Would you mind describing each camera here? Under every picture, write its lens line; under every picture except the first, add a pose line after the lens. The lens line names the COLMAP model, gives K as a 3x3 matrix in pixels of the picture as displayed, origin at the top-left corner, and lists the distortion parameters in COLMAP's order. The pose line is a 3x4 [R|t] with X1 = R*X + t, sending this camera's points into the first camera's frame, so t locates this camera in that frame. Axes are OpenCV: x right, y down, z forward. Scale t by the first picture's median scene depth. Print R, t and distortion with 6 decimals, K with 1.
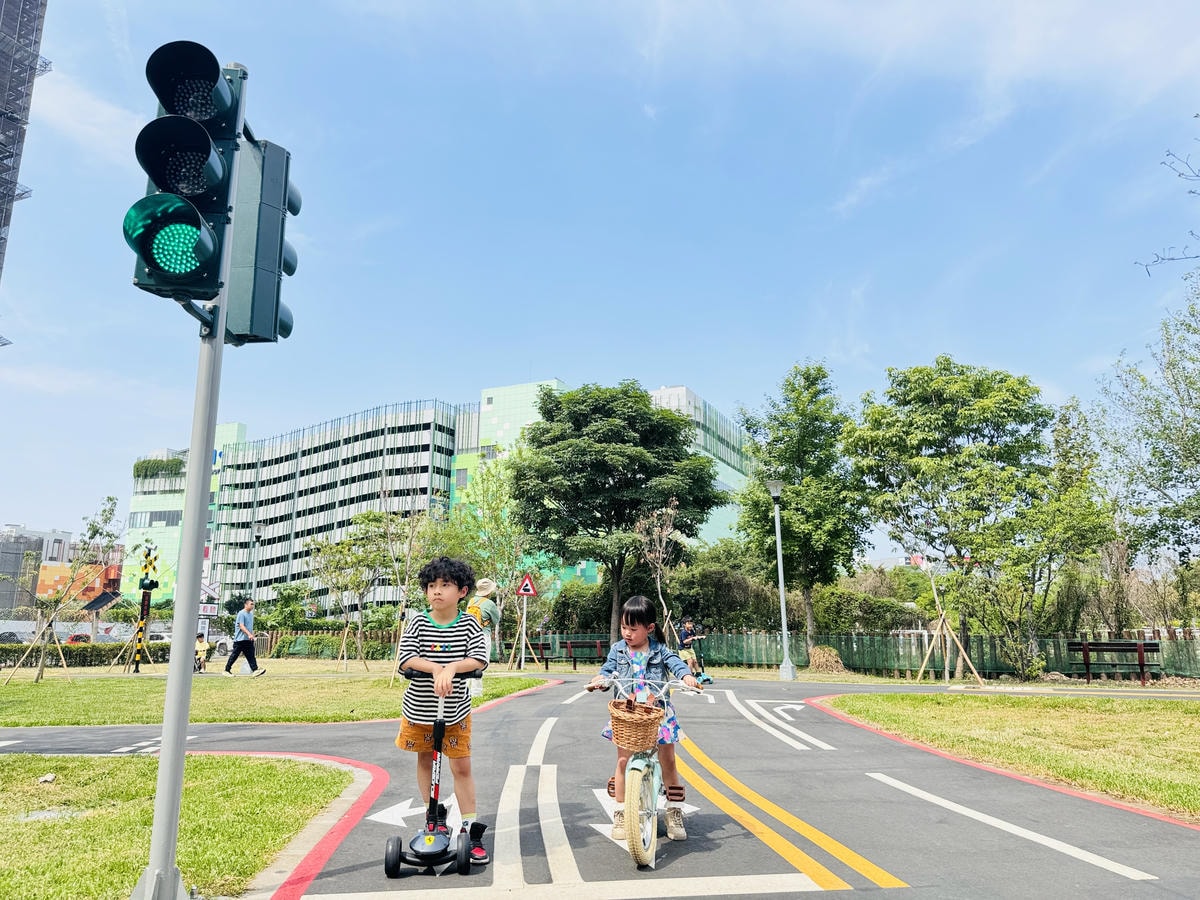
lens RADIAL K [[851.1, 0, 609.5], [0, 851.1, 459.4], [0, 0, 1]] dist [0.036392, -0.065321]
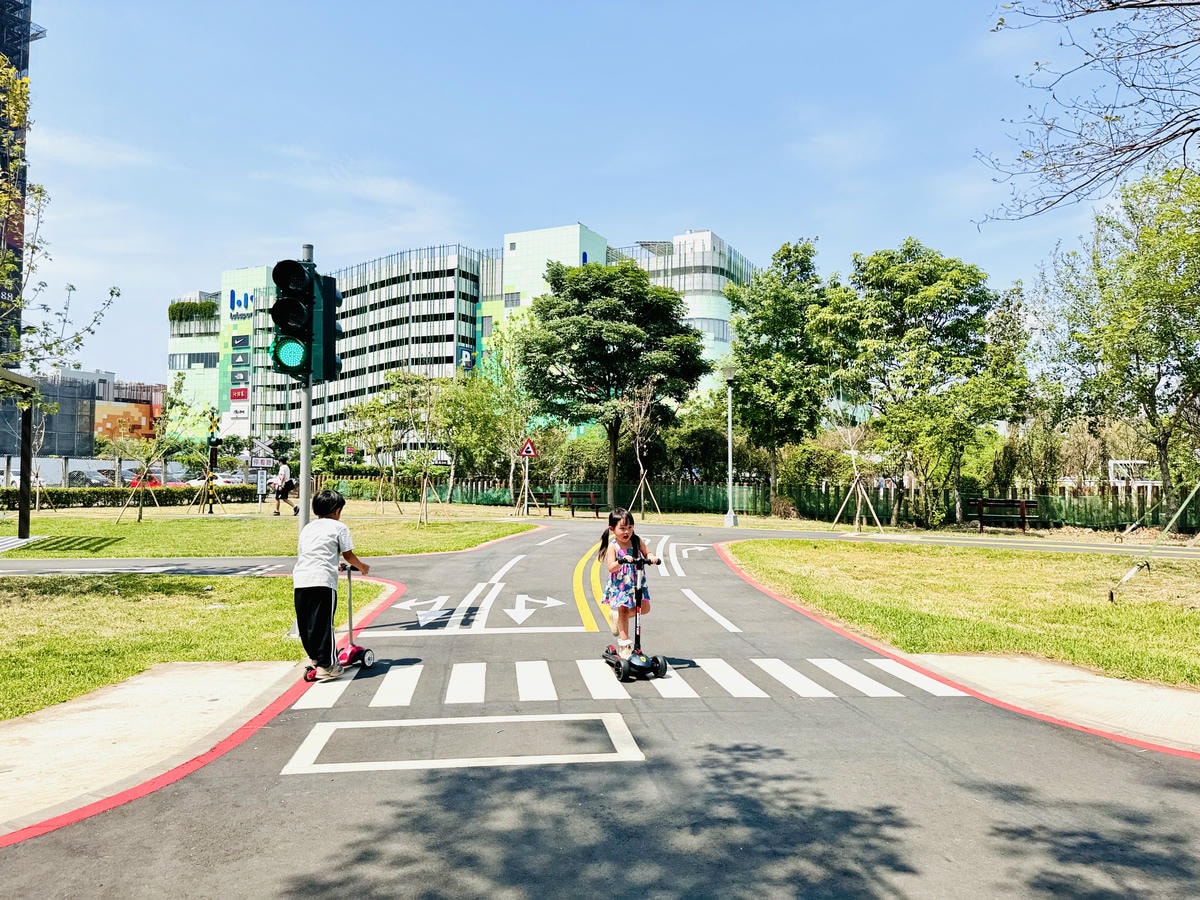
lens RADIAL K [[851.1, 0, 615.4], [0, 851.1, 465.7], [0, 0, 1]] dist [0.036392, -0.065321]
pose [[0.999579, 0.010134, -0.027198, 0.044130], [-0.004706, 0.981259, 0.192637, -0.044285], [0.028641, -0.192428, 0.980893, -0.134902]]
